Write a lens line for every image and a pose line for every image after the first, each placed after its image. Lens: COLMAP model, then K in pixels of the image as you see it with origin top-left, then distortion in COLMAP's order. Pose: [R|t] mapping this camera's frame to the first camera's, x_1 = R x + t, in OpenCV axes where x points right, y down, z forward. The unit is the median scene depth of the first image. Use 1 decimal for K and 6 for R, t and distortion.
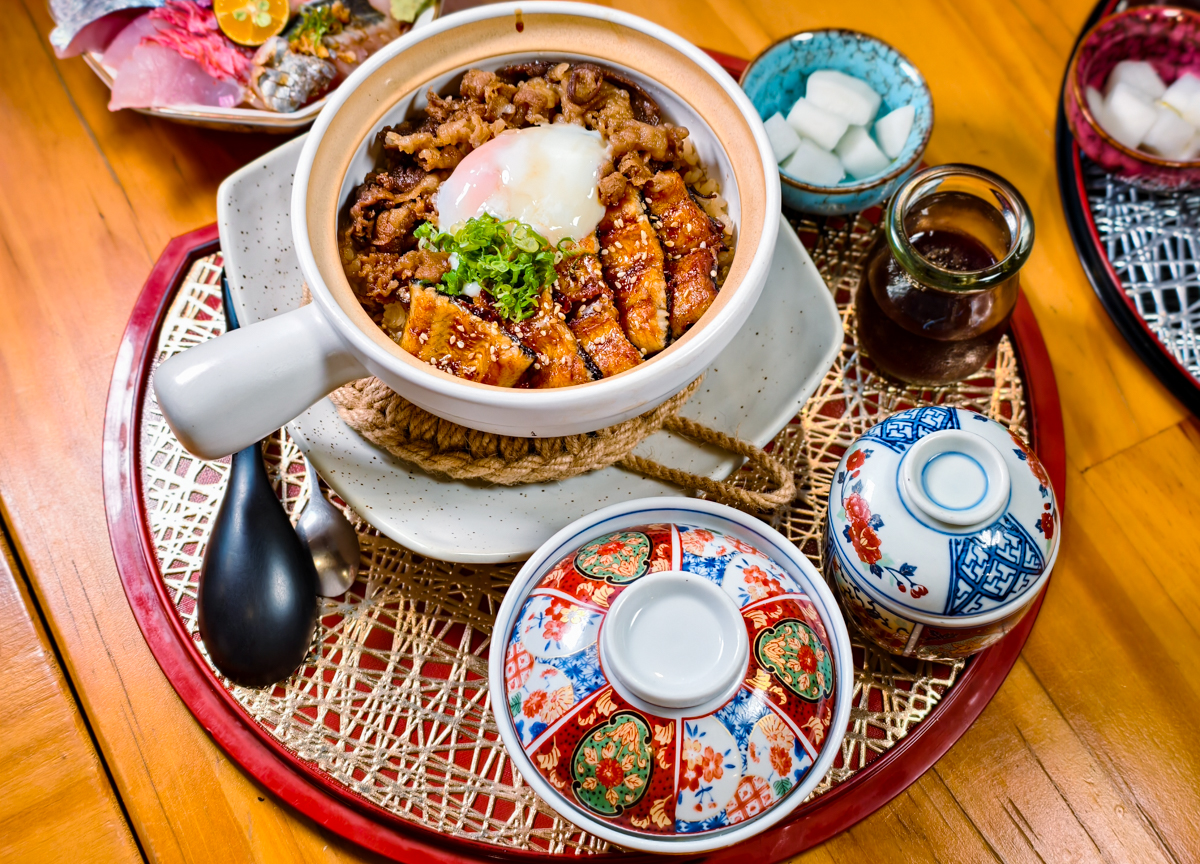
lens RADIAL K [[1824.7, 0, 600.8], [0, 1824.7, 399.9], [0, 0, 1]] dist [-0.000336, -0.065580]
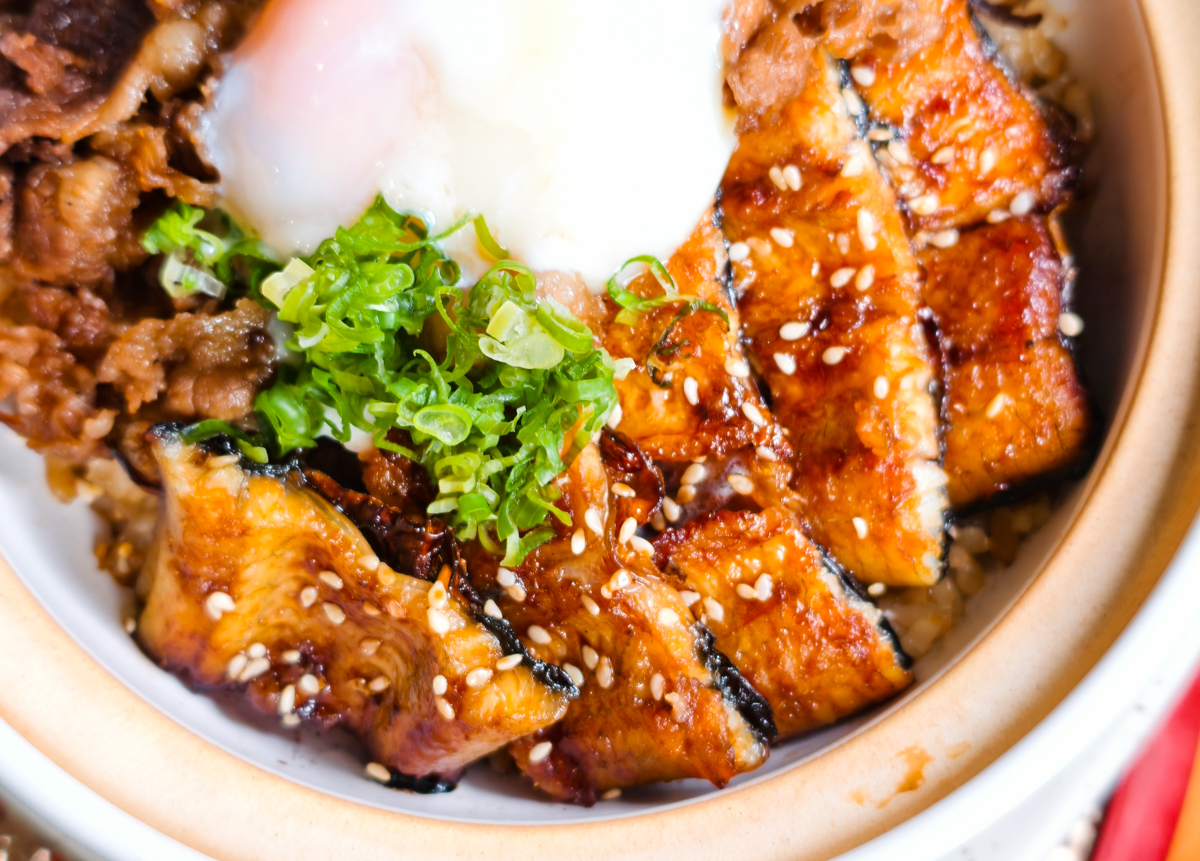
lens RADIAL K [[1824.7, 0, 600.8], [0, 1824.7, 398.4], [0, 0, 1]] dist [-0.000336, -0.065580]
pose [[0.992542, -0.069620, 0.100072, -0.058040], [0.020431, 0.904276, 0.426460, -0.199938], [-0.120183, -0.421235, 0.898954, 0.693222]]
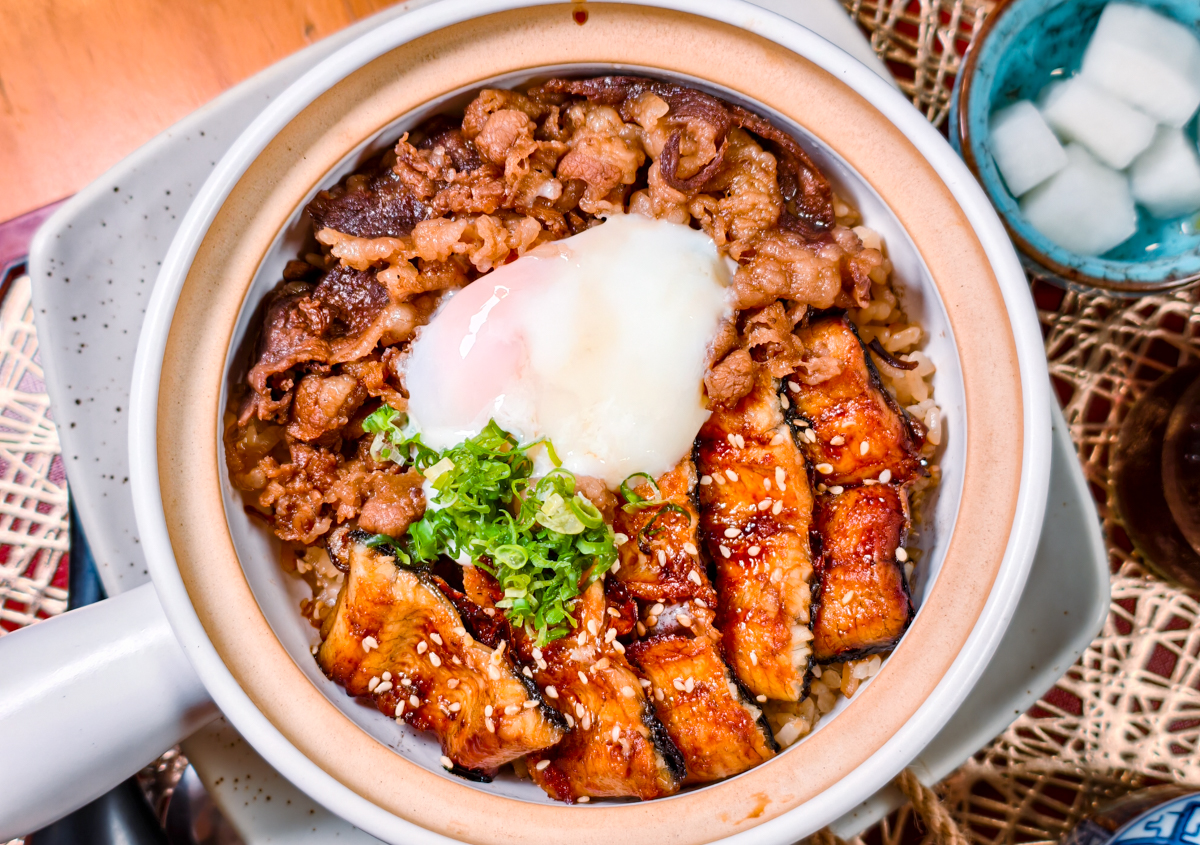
lens RADIAL K [[1856.5, 0, 571.5], [0, 1856.5, 420.9], [0, 0, 1]] dist [0.129825, -0.063092]
pose [[0.996779, 0.075602, -0.026746, -0.024683], [-0.061705, 0.936083, 0.346324, -0.291083], [0.051220, -0.343559, 0.937733, 0.477108]]
